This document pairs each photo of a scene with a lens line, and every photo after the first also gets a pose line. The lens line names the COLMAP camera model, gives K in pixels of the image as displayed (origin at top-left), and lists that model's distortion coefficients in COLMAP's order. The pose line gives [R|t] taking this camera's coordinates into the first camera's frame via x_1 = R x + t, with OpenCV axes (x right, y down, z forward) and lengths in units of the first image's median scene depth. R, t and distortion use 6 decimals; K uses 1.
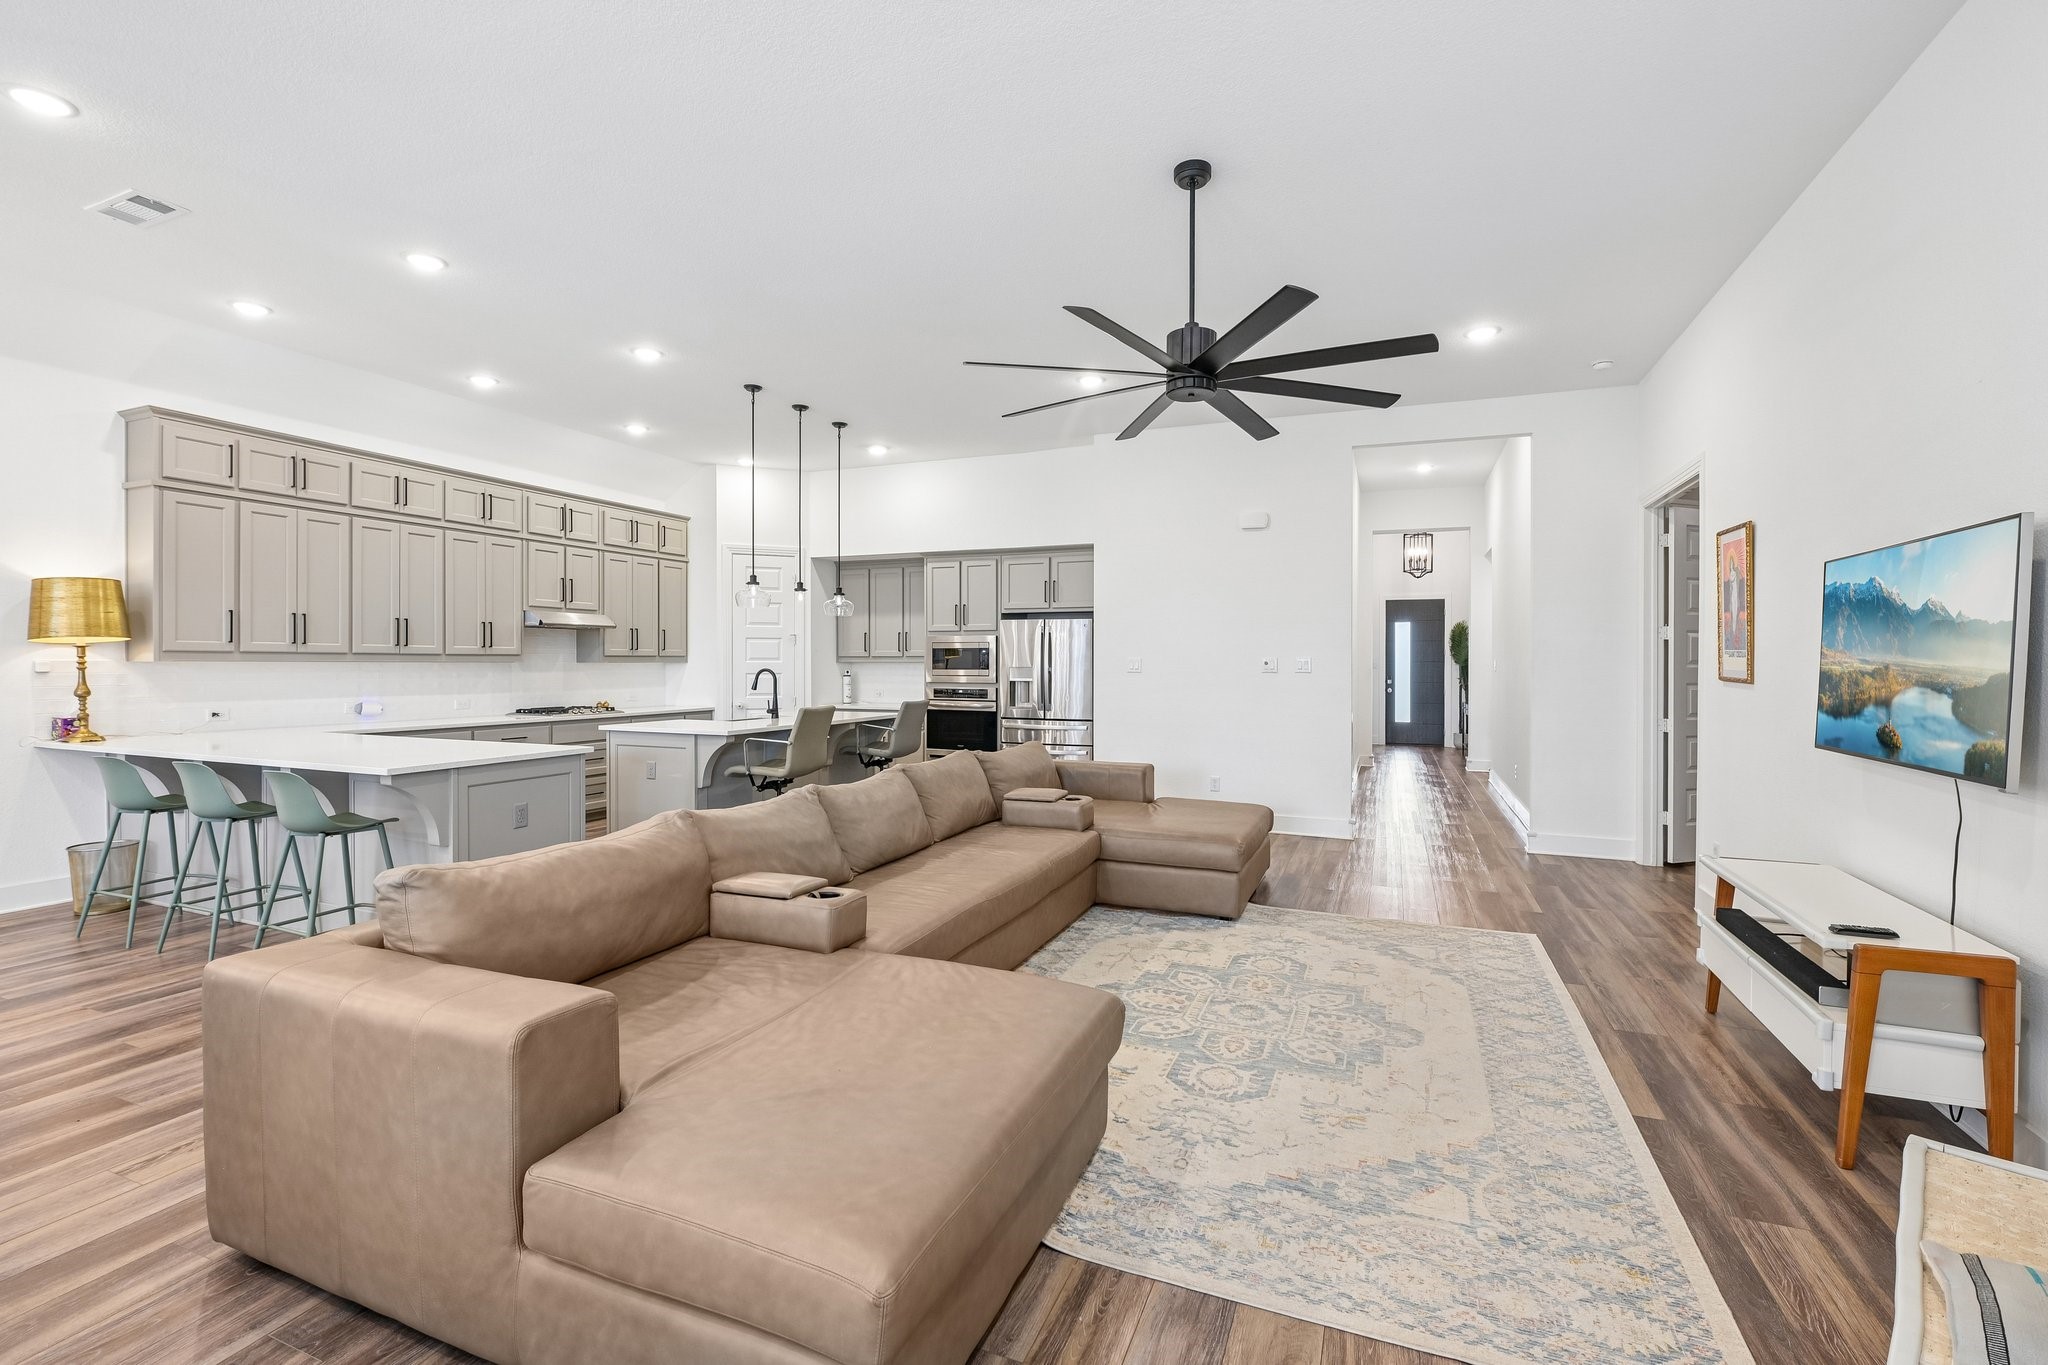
lens RADIAL K [[895.6, 0, 1033.3], [0, 895.6, 661.8], [0, 0, 1]] dist [-0.013050, -0.000514]
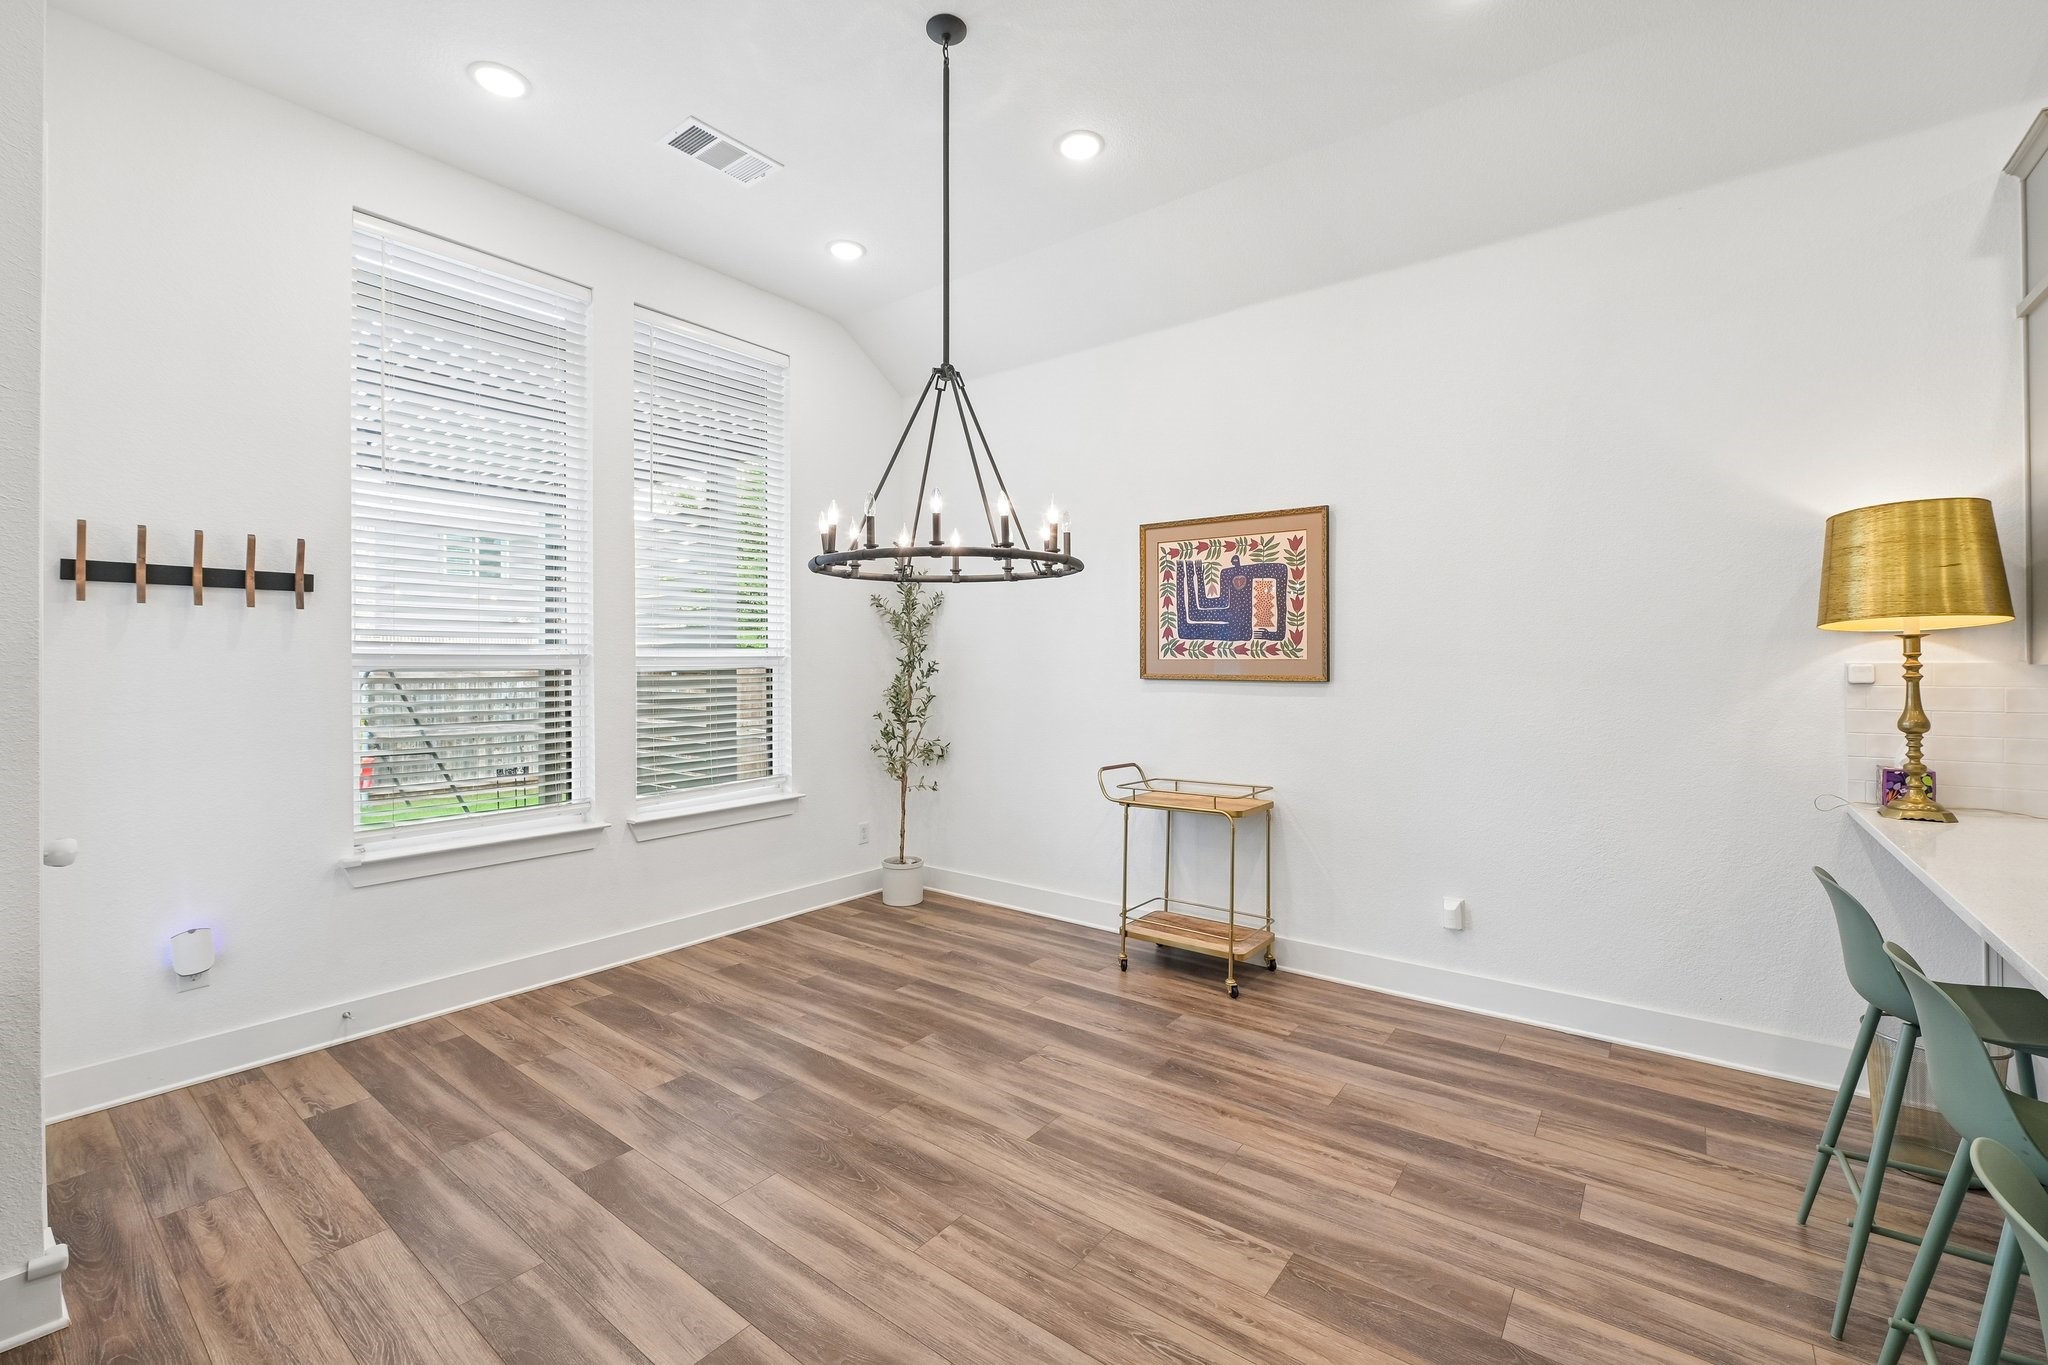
lens RADIAL K [[872.2, 0, 1034.0], [0, 872.2, 661.8], [0, 0, 1]] dist [-0.001515, -0.001198]
pose [[-0.265603, -0.004685, -0.964071, -0.395751], [0.001601, 0.999985, -0.005300, 0.000076], [0.964081, -0.002951, -0.265591, 0.568714]]
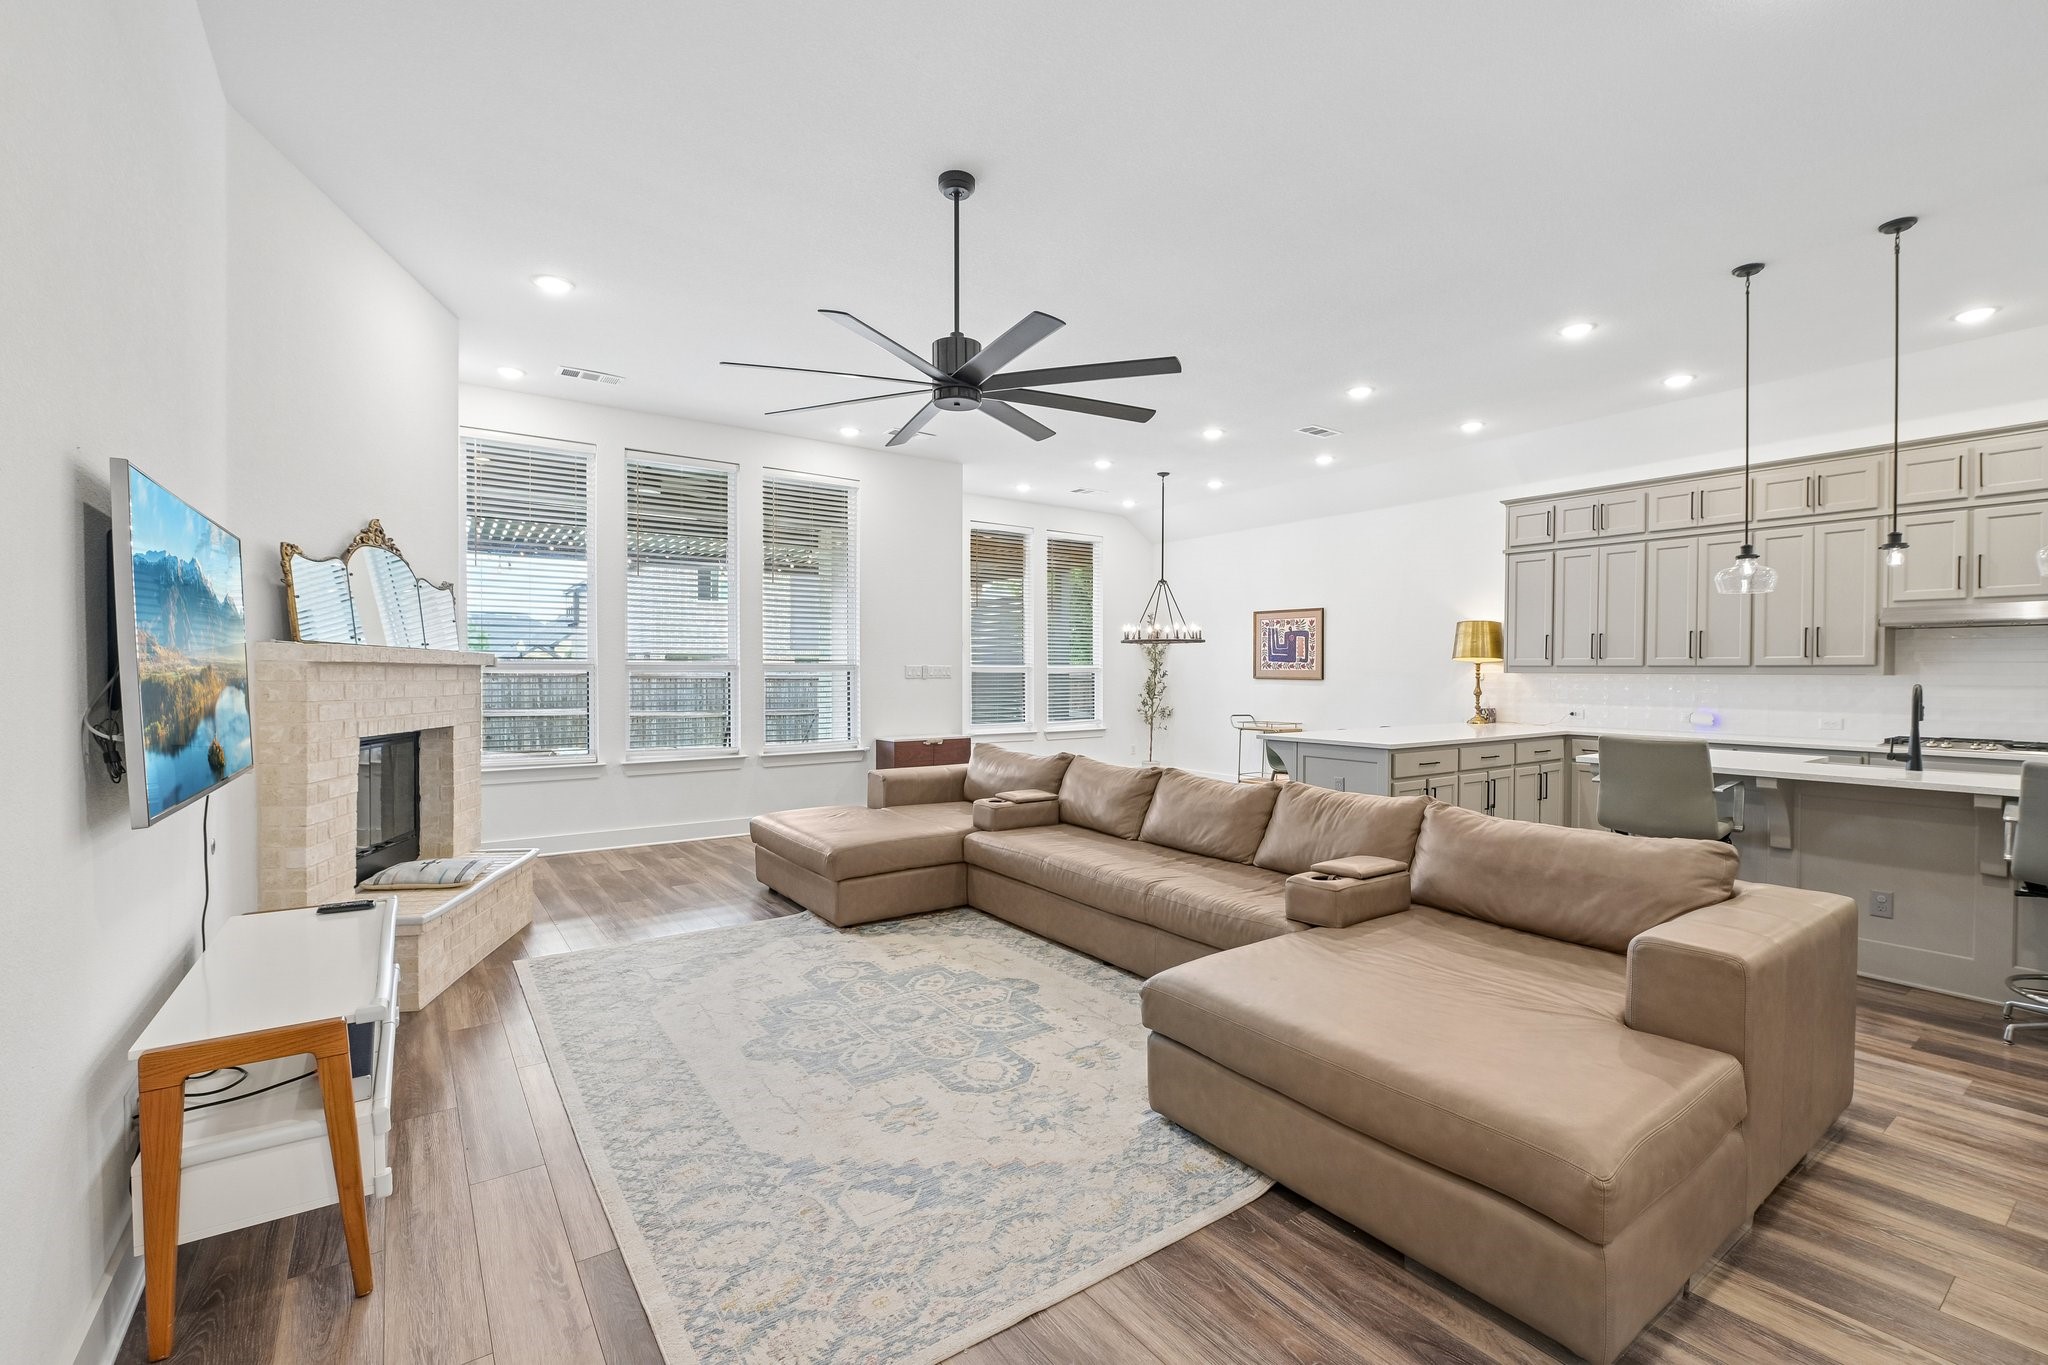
lens RADIAL K [[895.6, 0, 1027.1], [0, 895.6, 683.2], [0, 0, 1]] dist [-0.013050, -0.000514]
pose [[-0.539792, 0.006362, -0.841774, 0.649982], [-0.004186, 0.999939, 0.010242, 0.004108], [0.841788, 0.009053, -0.539732, 1.064765]]
